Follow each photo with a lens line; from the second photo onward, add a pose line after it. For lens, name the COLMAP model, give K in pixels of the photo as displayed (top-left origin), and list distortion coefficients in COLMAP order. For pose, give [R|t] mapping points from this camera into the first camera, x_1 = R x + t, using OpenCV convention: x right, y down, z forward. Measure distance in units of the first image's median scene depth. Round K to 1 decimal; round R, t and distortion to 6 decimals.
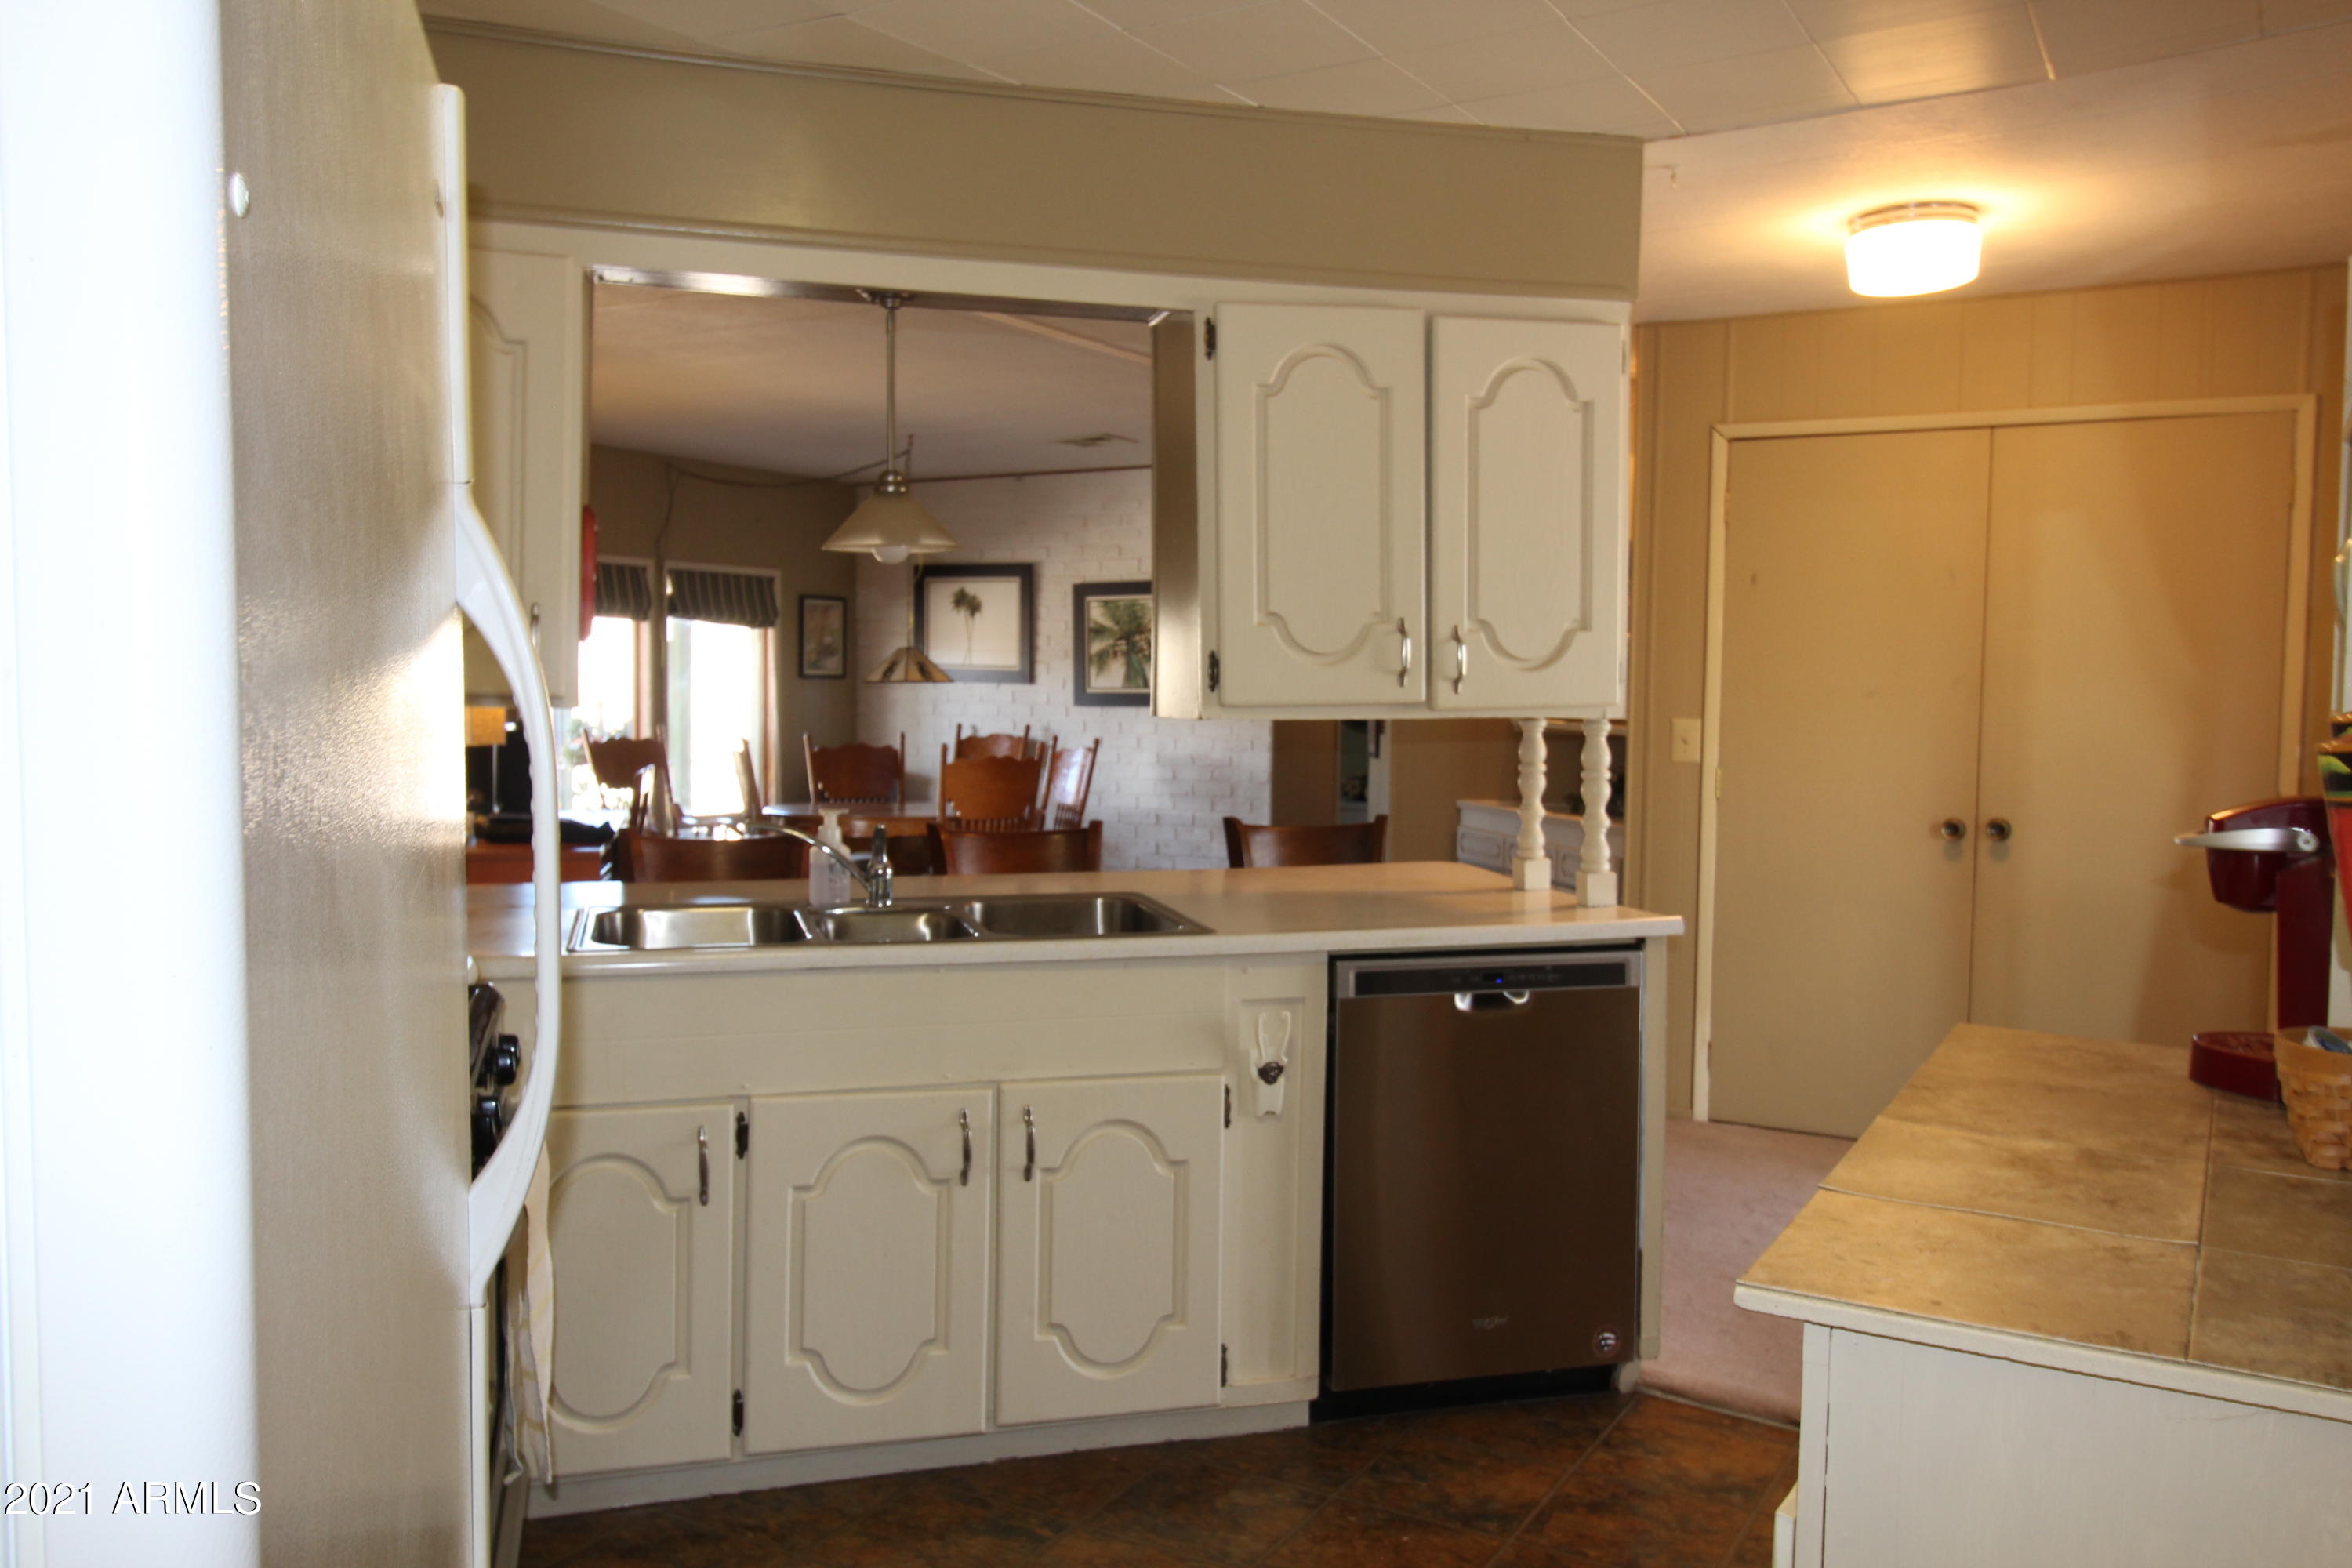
lens RADIAL K [[1833.2, 0, 1174.8], [0, 1833.2, 782.7], [0, 0, 1]] dist [0.007968, -0.019942]
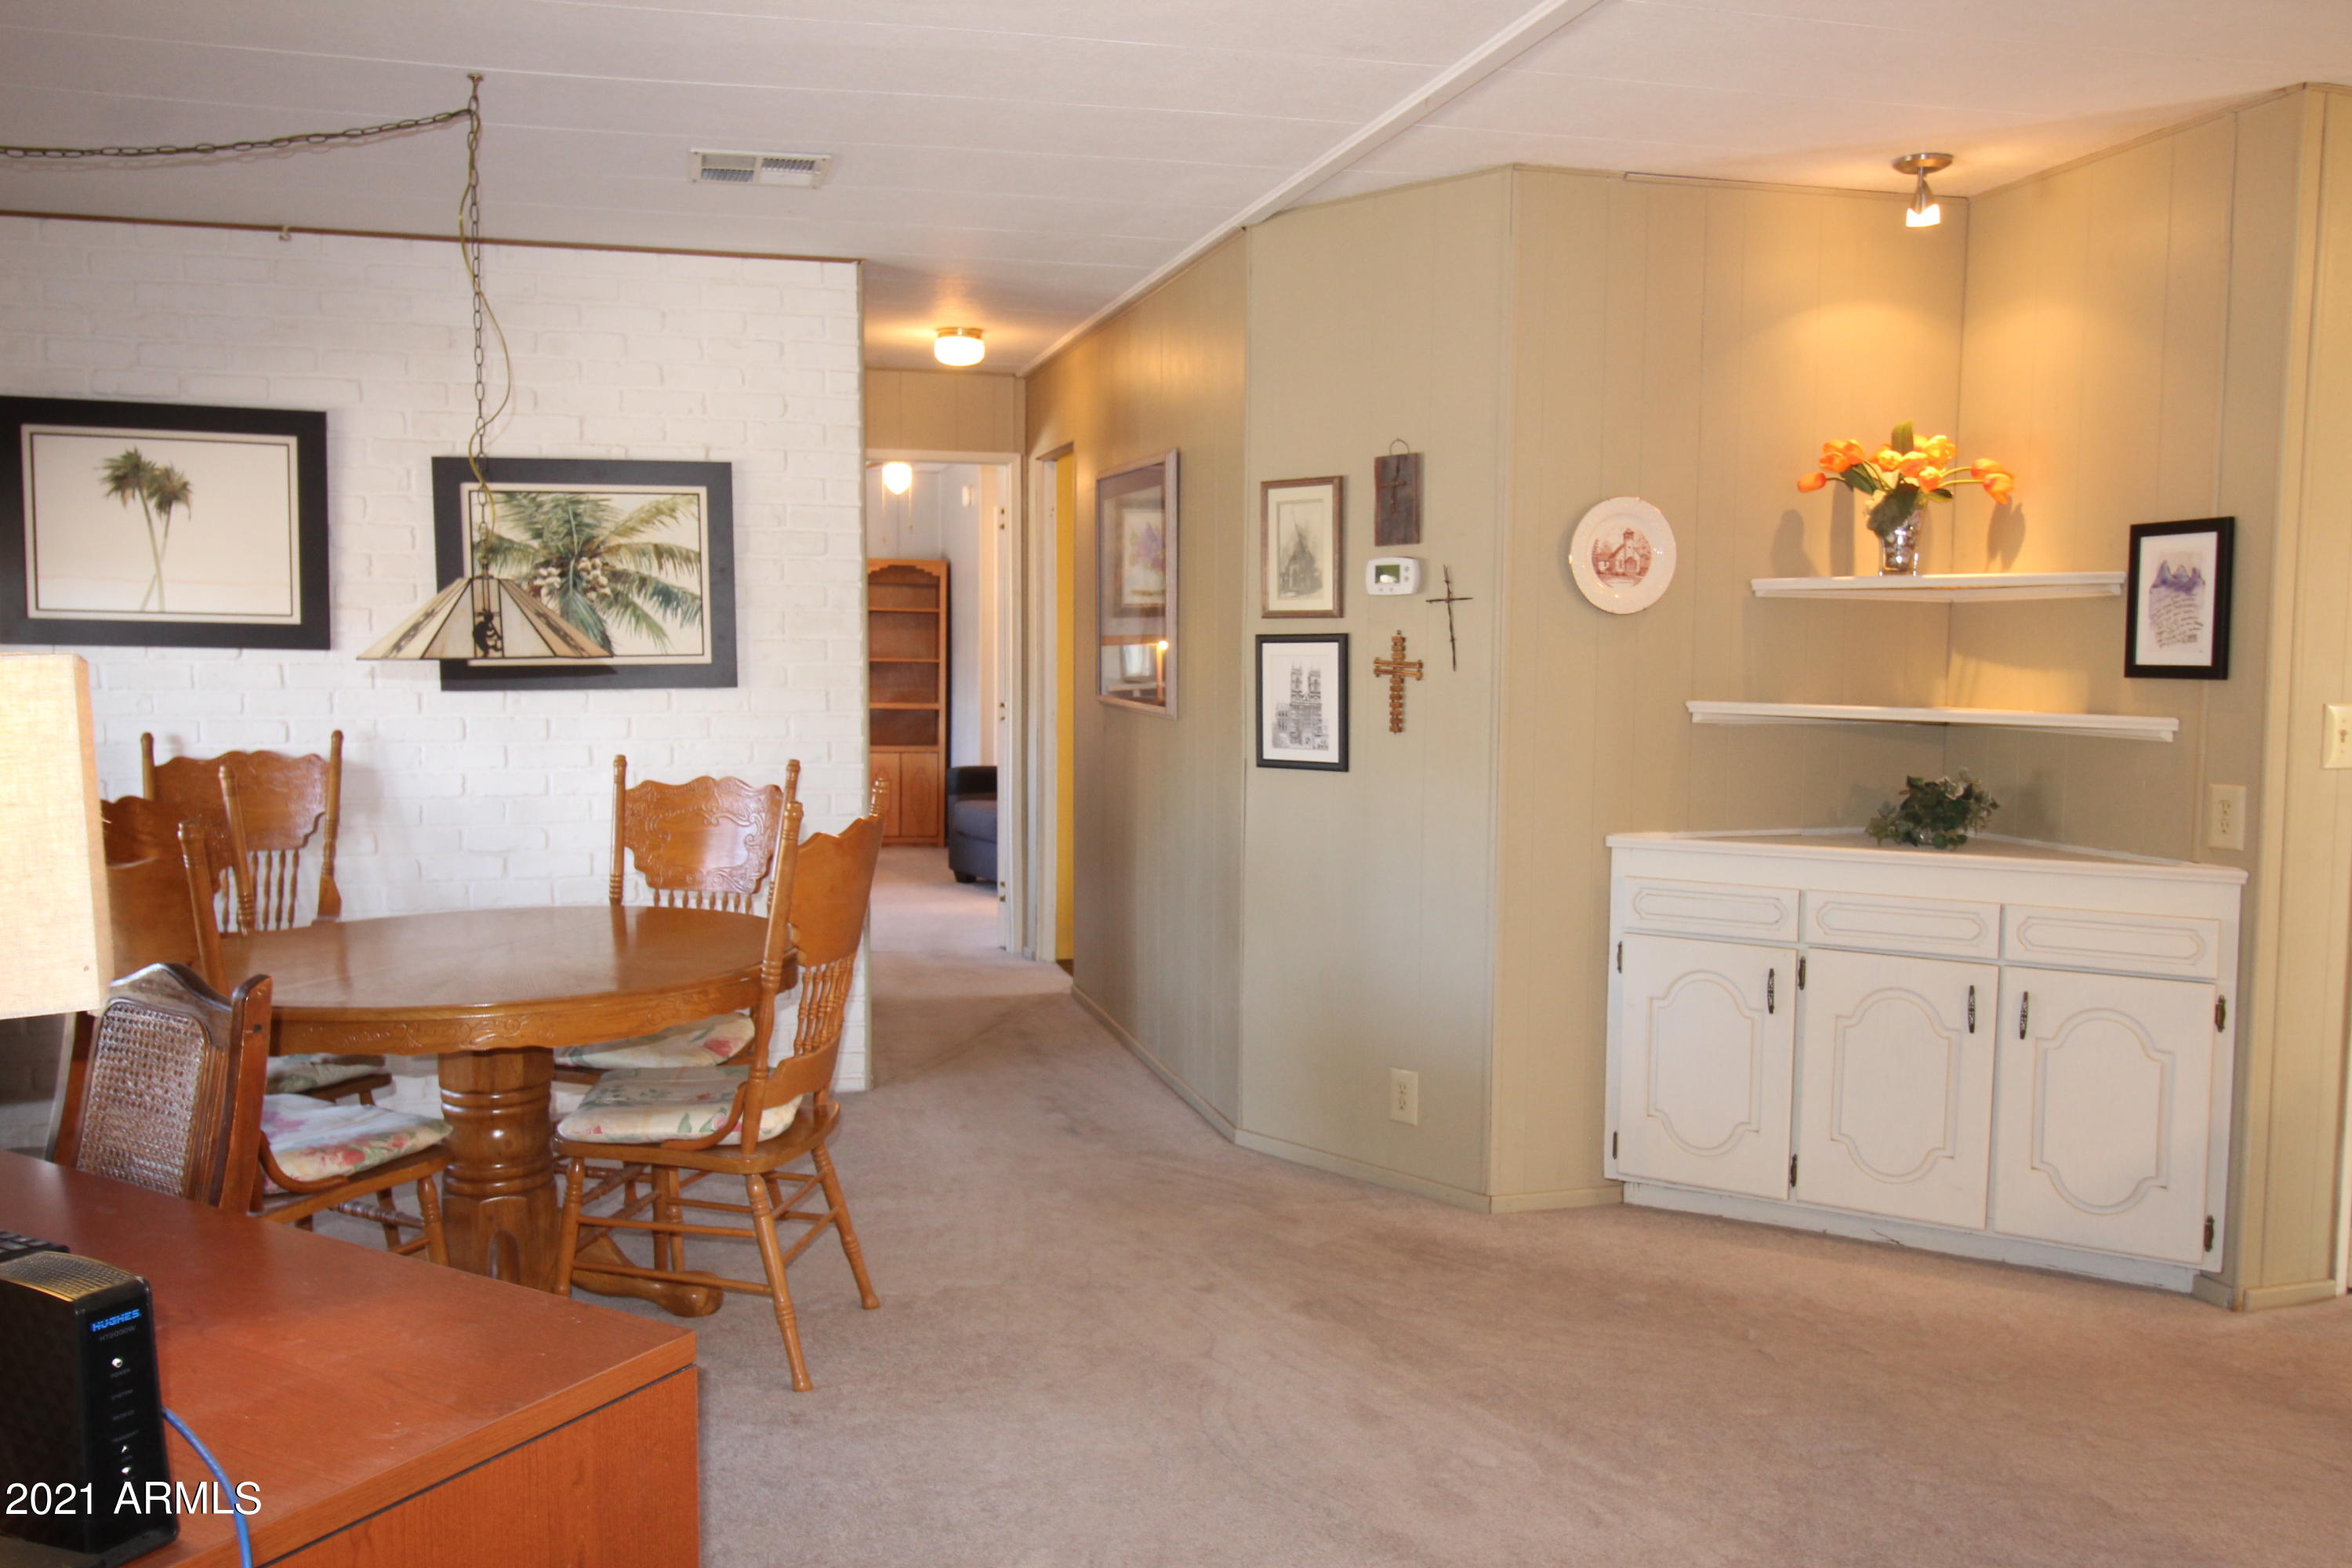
lens RADIAL K [[1833.2, 0, 1176.2], [0, 1833.2, 781.3], [0, 0, 1]] dist [0.007968, -0.019942]
pose [[0.686601, -0.061985, 0.724387, -0.287525], [0.040867, 0.998074, 0.046669, -0.031836], [-0.725885, -0.002439, 0.687812, 0.481093]]
